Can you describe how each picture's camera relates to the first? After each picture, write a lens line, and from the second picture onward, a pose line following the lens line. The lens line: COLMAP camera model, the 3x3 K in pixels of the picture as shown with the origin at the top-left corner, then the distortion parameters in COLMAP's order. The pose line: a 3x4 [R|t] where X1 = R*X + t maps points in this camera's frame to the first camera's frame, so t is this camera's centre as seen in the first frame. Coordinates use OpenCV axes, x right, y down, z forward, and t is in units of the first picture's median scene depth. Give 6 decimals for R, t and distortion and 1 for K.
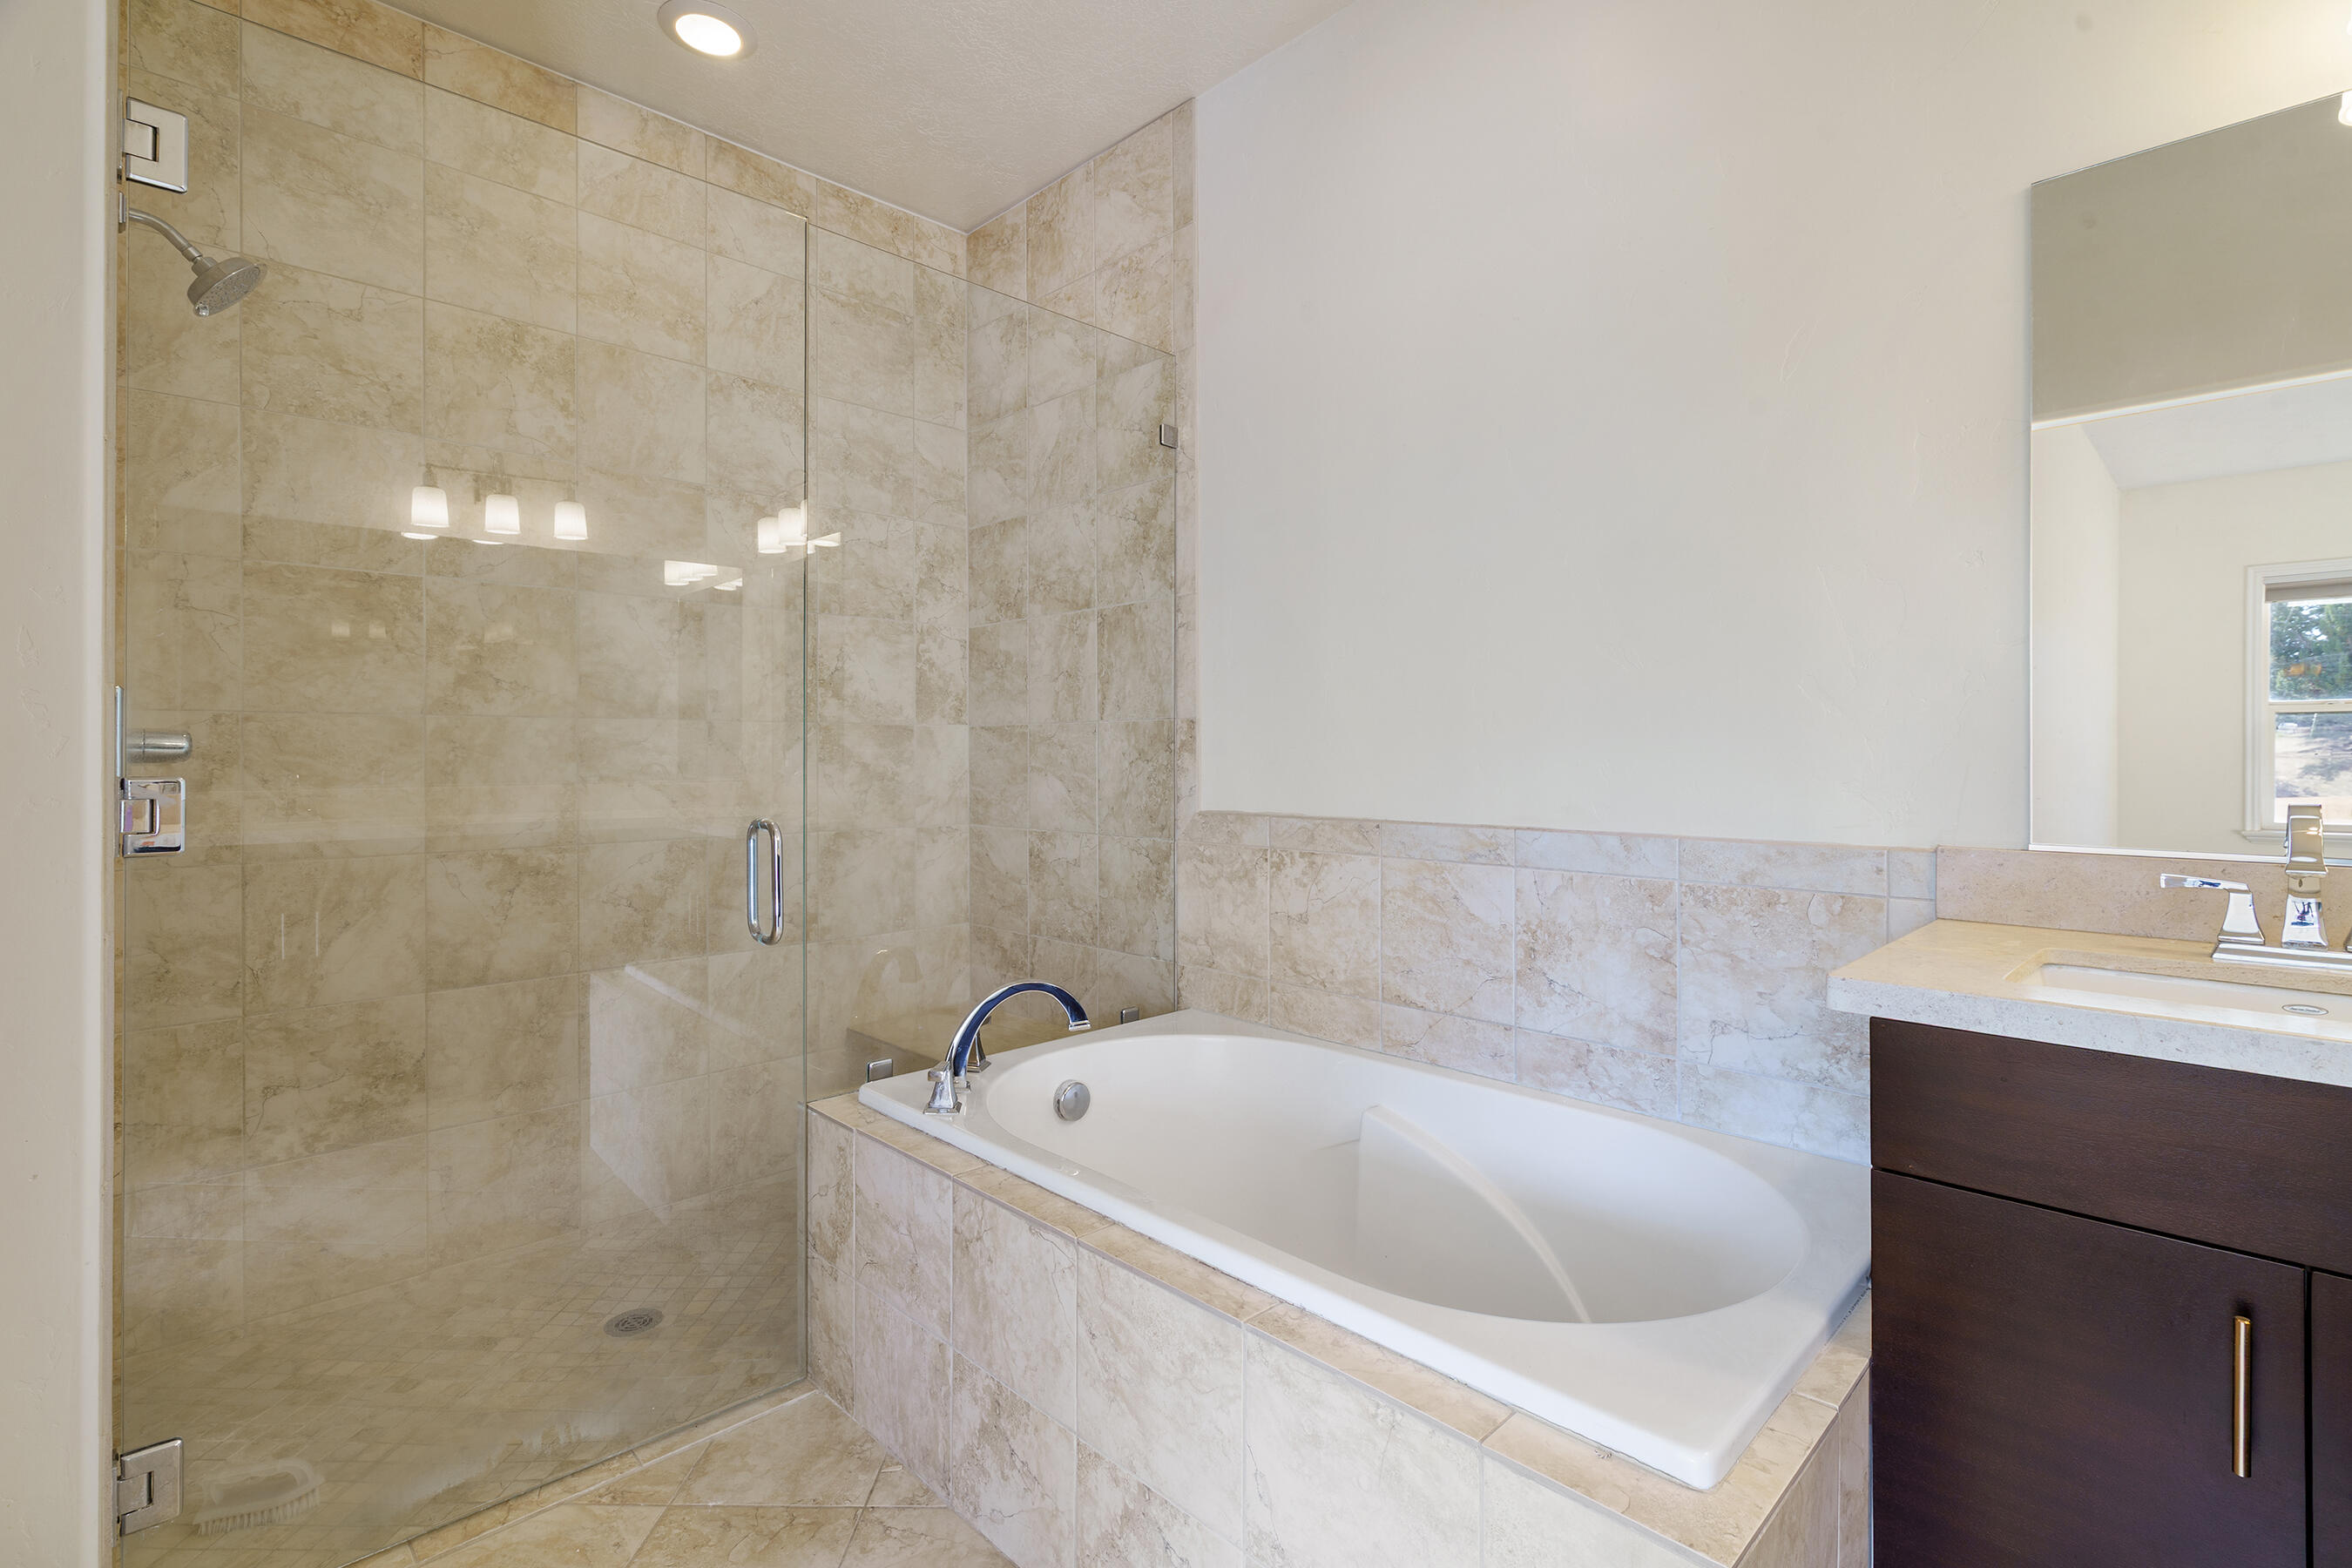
lens RADIAL K [[1081.3, 0, 1168.0], [0, 1081.3, 767.3], [0, 0, 1]] dist [-0.004914, 0.003092]
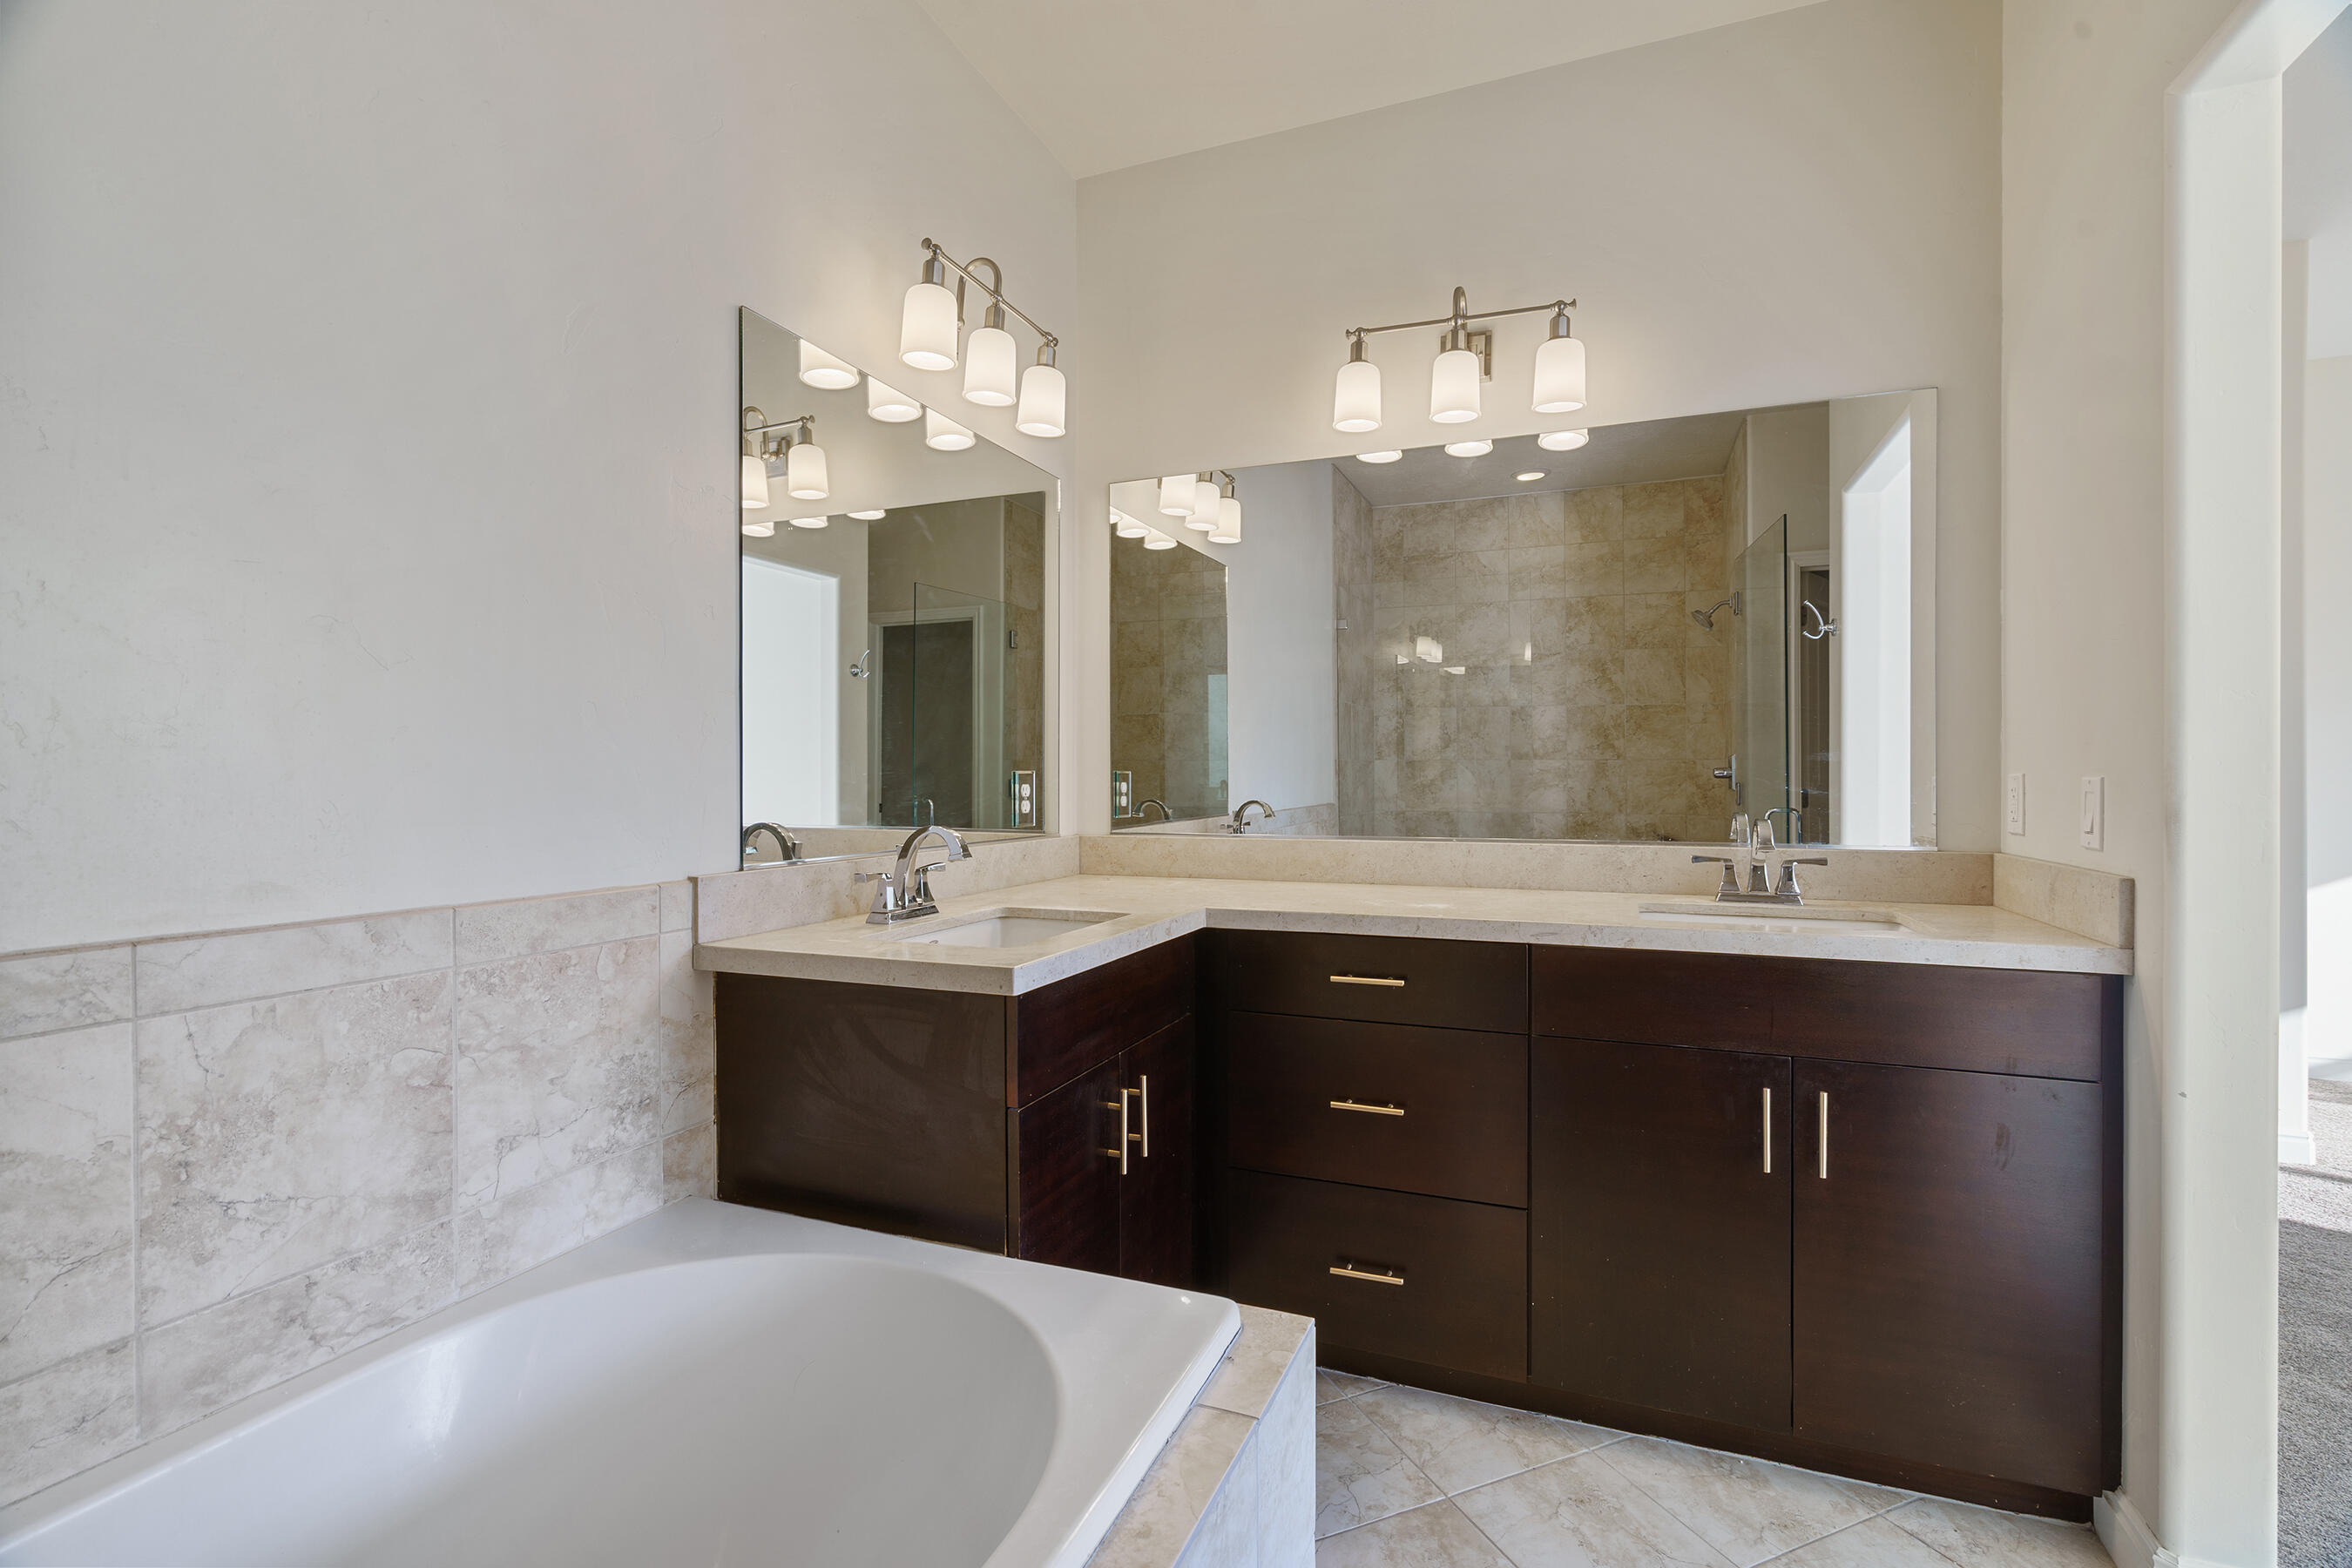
lens RADIAL K [[1081.3, 0, 1169.1], [0, 1081.3, 783.3], [0, 0, 1]] dist [-0.004914, 0.003092]
pose [[-0.400997, -0.001106, 0.916079, -0.377229], [0.017383, 0.999810, 0.008816, -0.016482], [-0.915914, 0.019459, -0.400902, 0.841582]]
